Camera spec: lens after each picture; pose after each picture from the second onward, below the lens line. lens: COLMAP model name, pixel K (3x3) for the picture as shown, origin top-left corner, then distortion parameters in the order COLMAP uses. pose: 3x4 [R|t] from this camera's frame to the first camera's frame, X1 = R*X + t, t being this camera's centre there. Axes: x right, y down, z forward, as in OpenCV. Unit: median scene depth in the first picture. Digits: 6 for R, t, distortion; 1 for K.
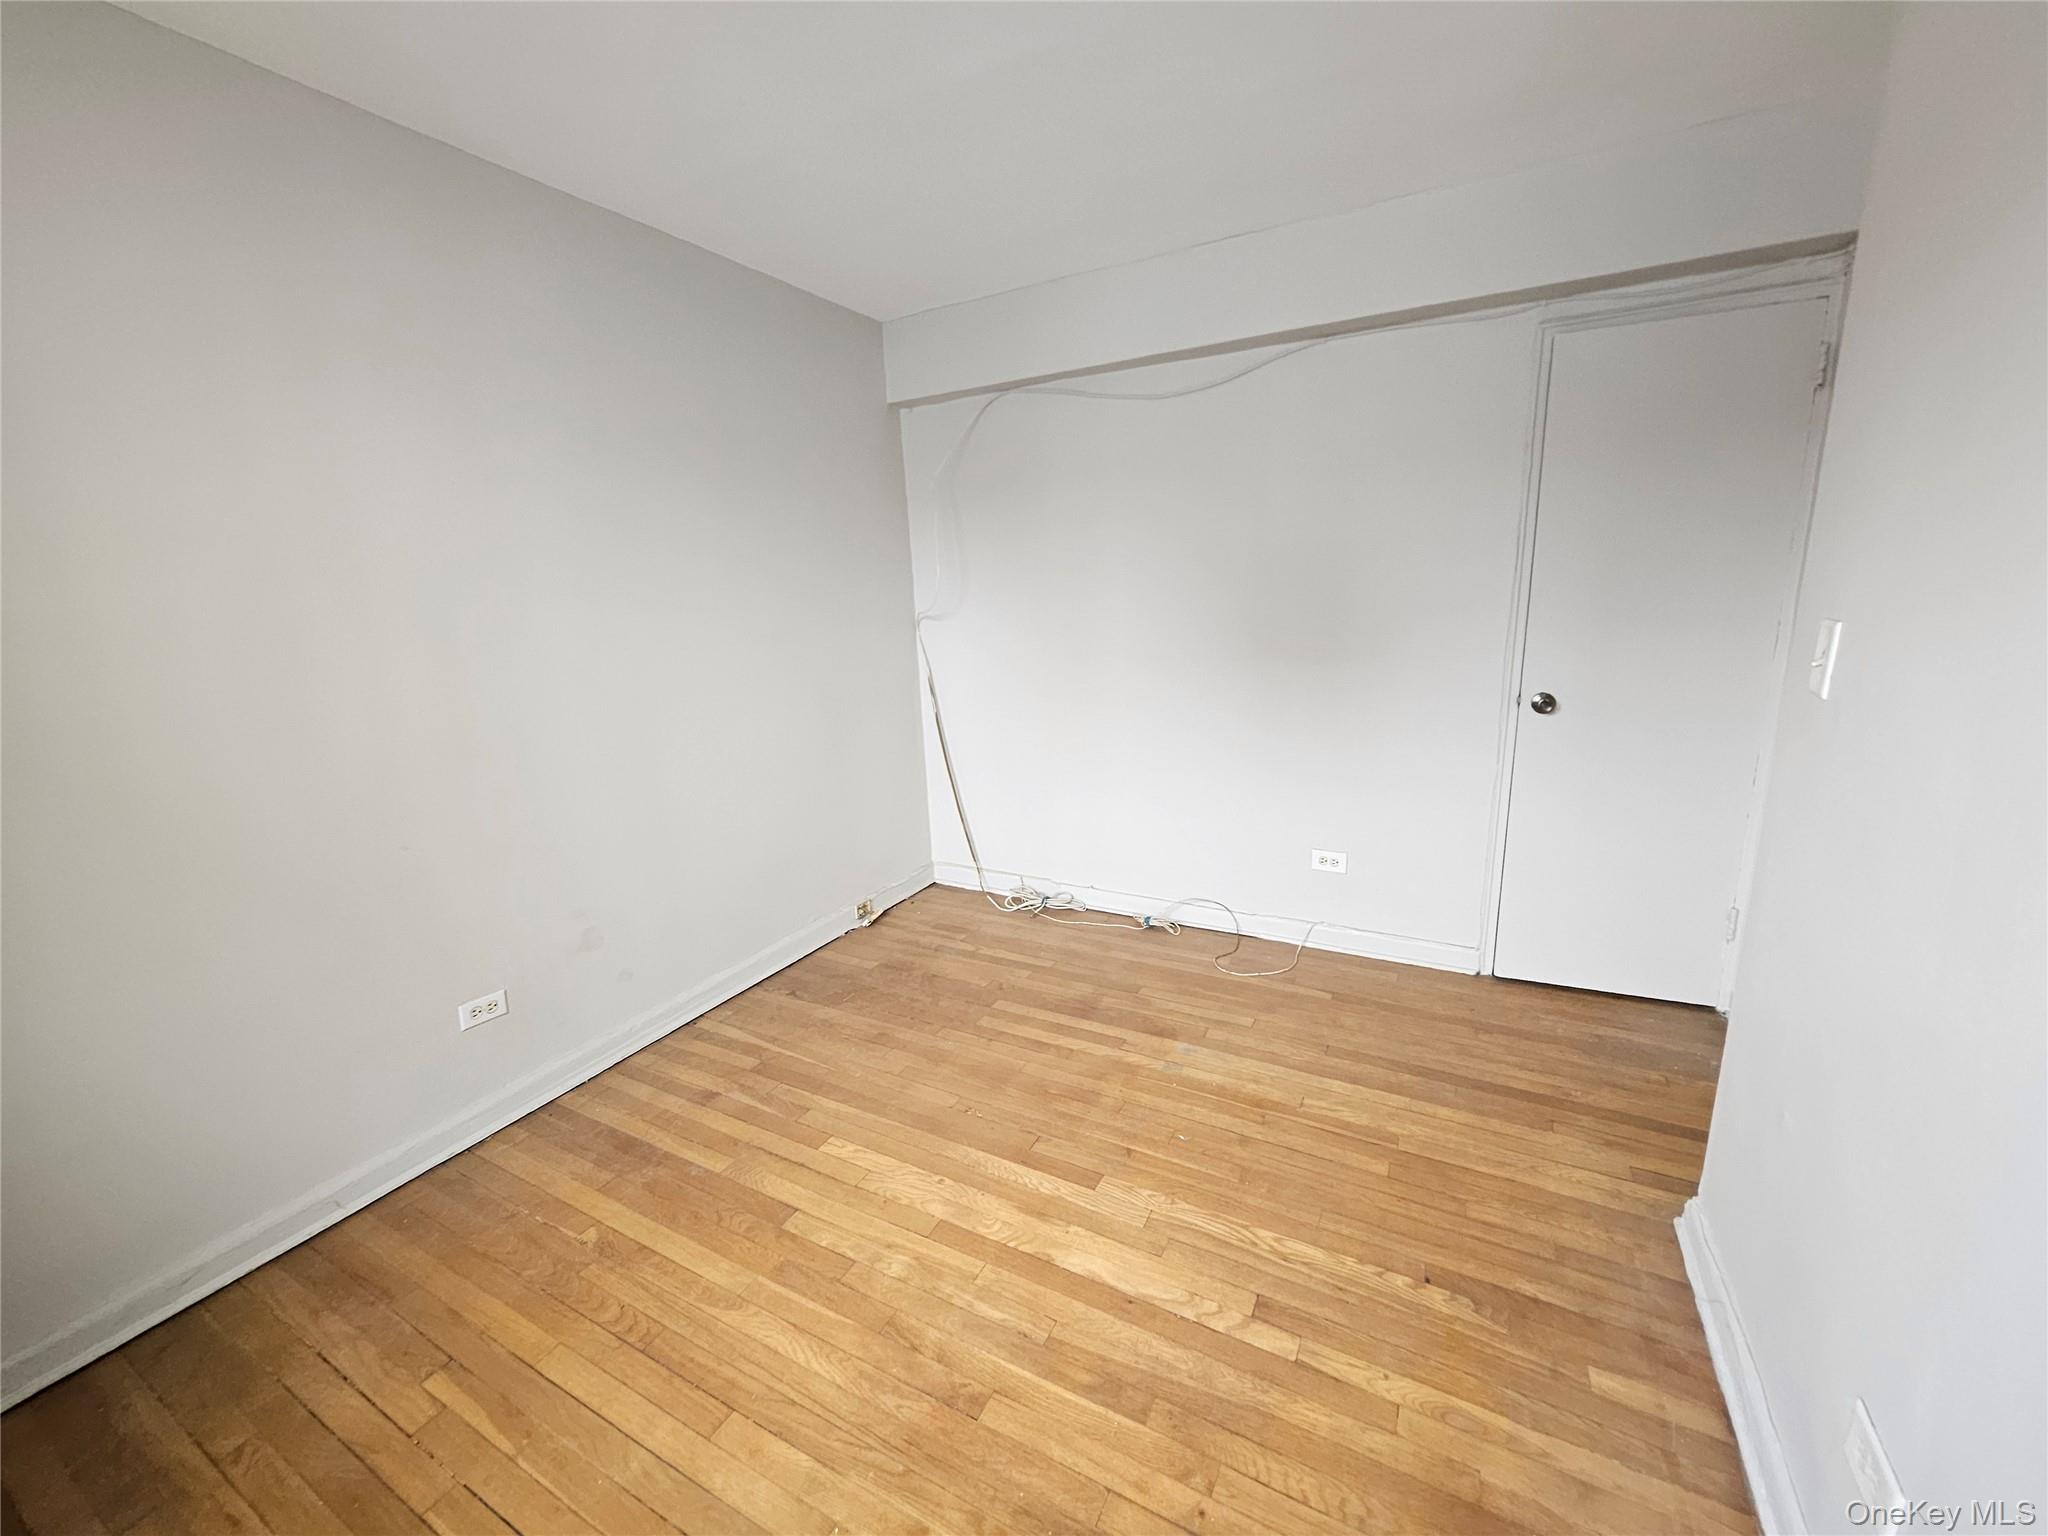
lens RADIAL K [[820.0, 0, 1024.0], [0, 820.0, 768.0], [0, 0, 1]] dist [0.000709, -0.003657]
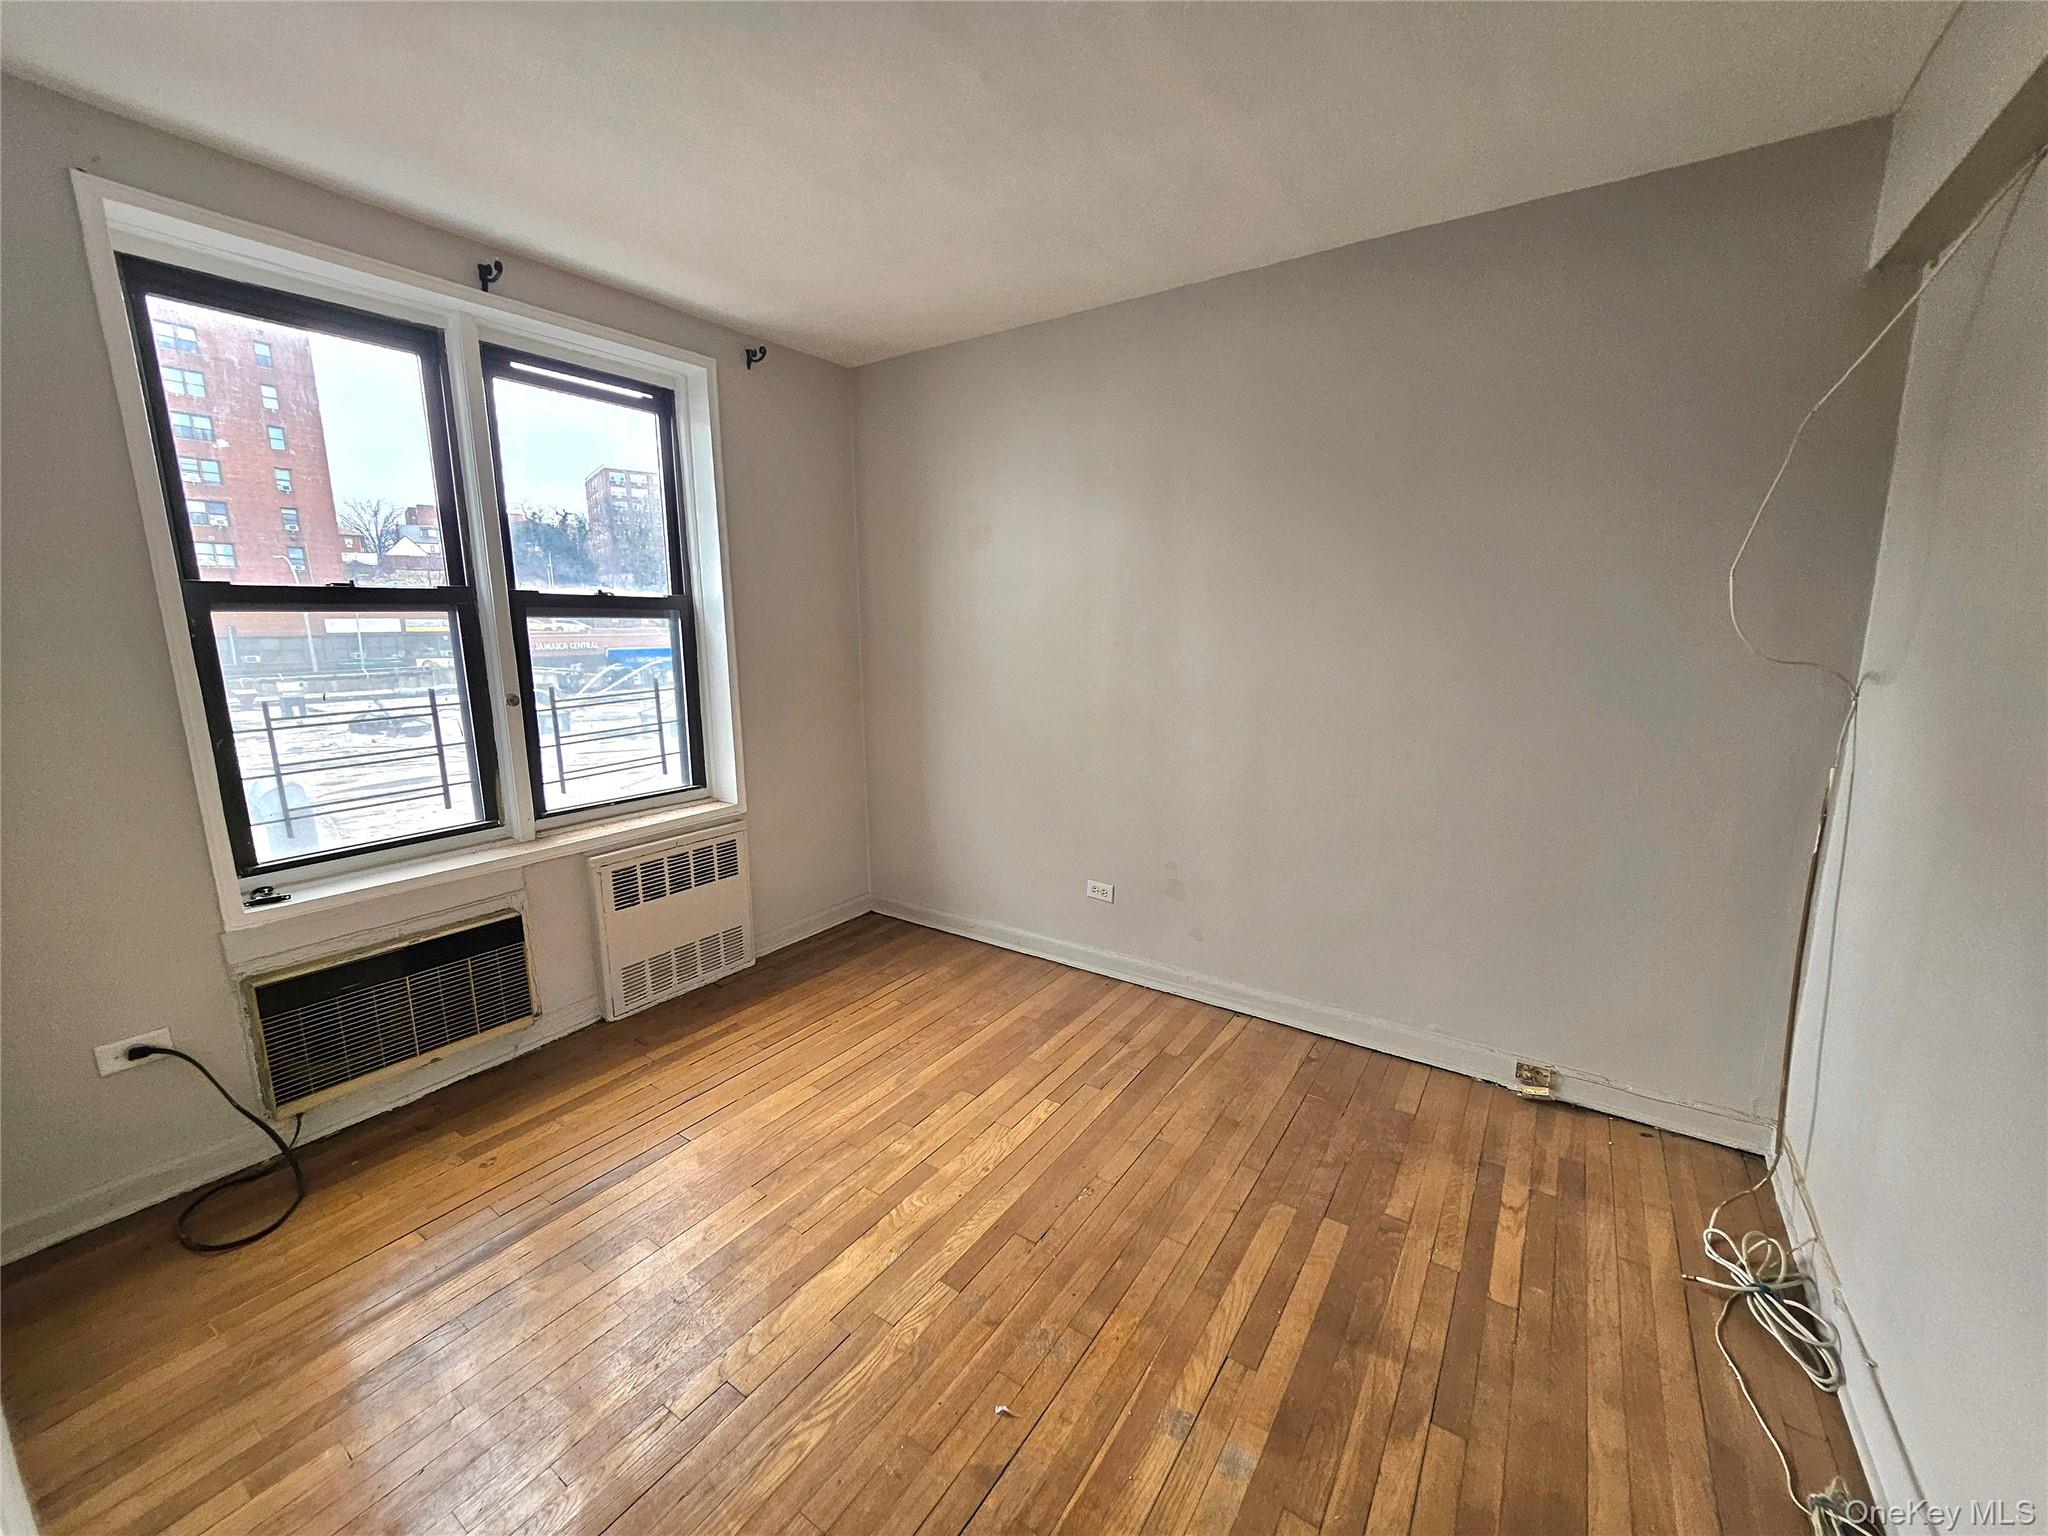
lens RADIAL K [[820.0, 0, 1024.0], [0, 820.0, 768.0], [0, 0, 1]] dist [0.000709, -0.003657]
pose [[-0.108592, 0.216719, -0.970176, 0.700458], [-0.205413, 0.949992, 0.235202, -0.222573], [0.972632, 0.224827, -0.058644, 0.842776]]
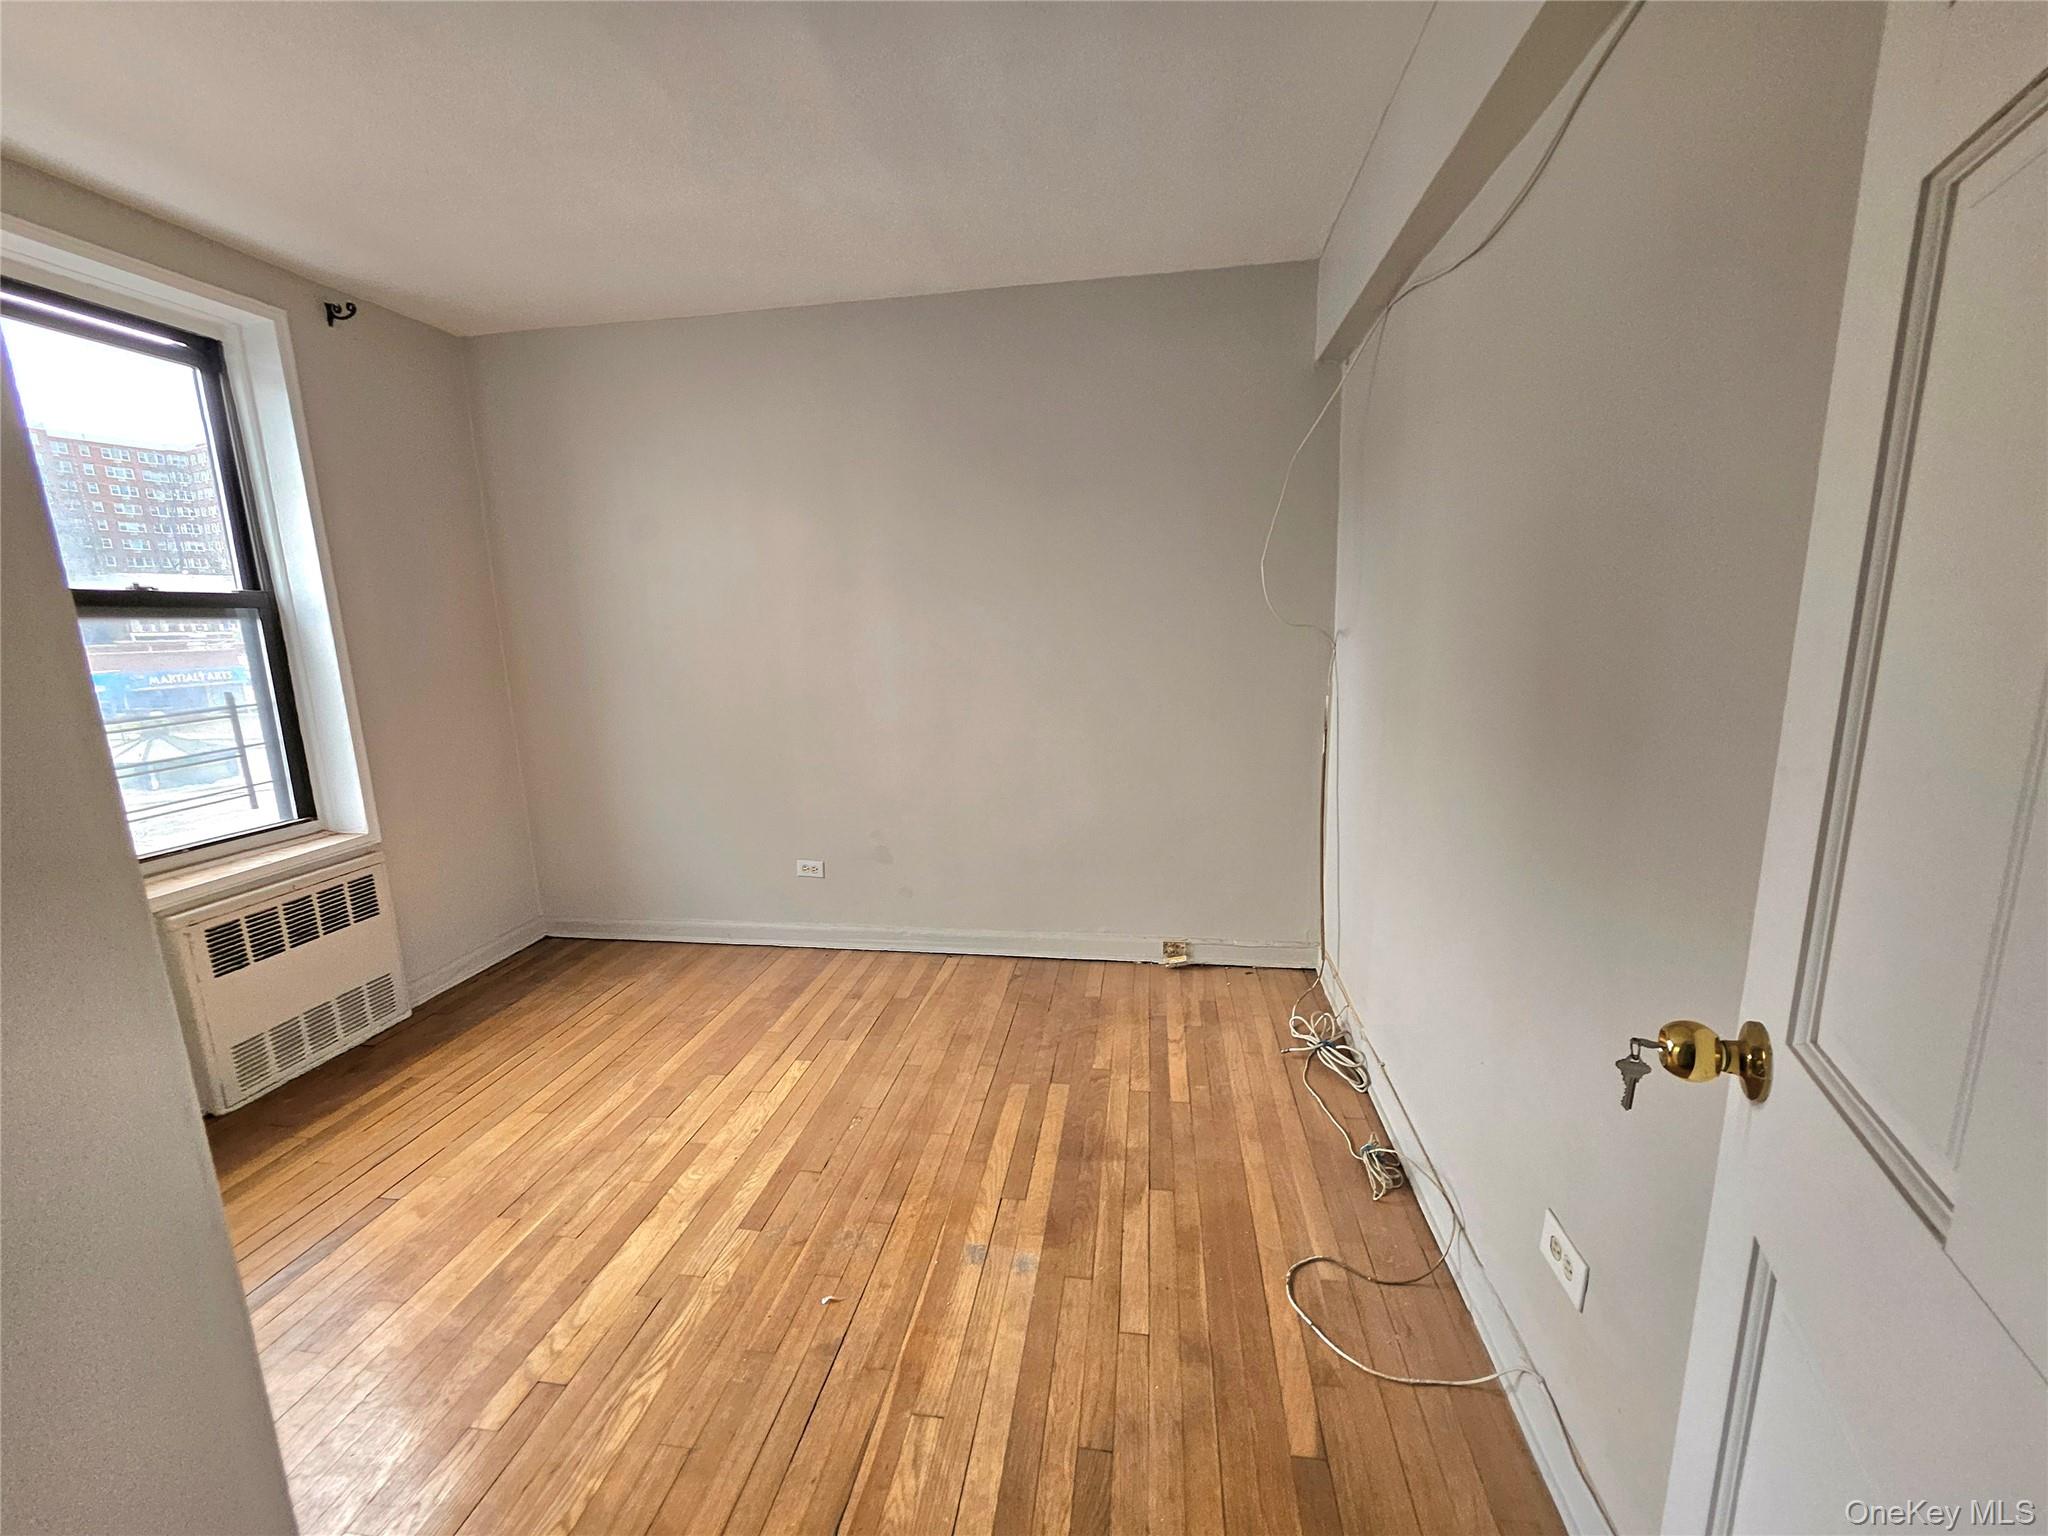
lens RADIAL K [[821.2, 0, 1030.7], [0, 821.2, 765.1], [0, 0, 1]] dist [0.000021, -0.000316]
pose [[0.332516, 0.202145, -0.921179, 0.822002], [-0.191187, 0.970926, 0.144049, -0.189372], [0.923515, 0.128219, 0.361497, 0.743973]]
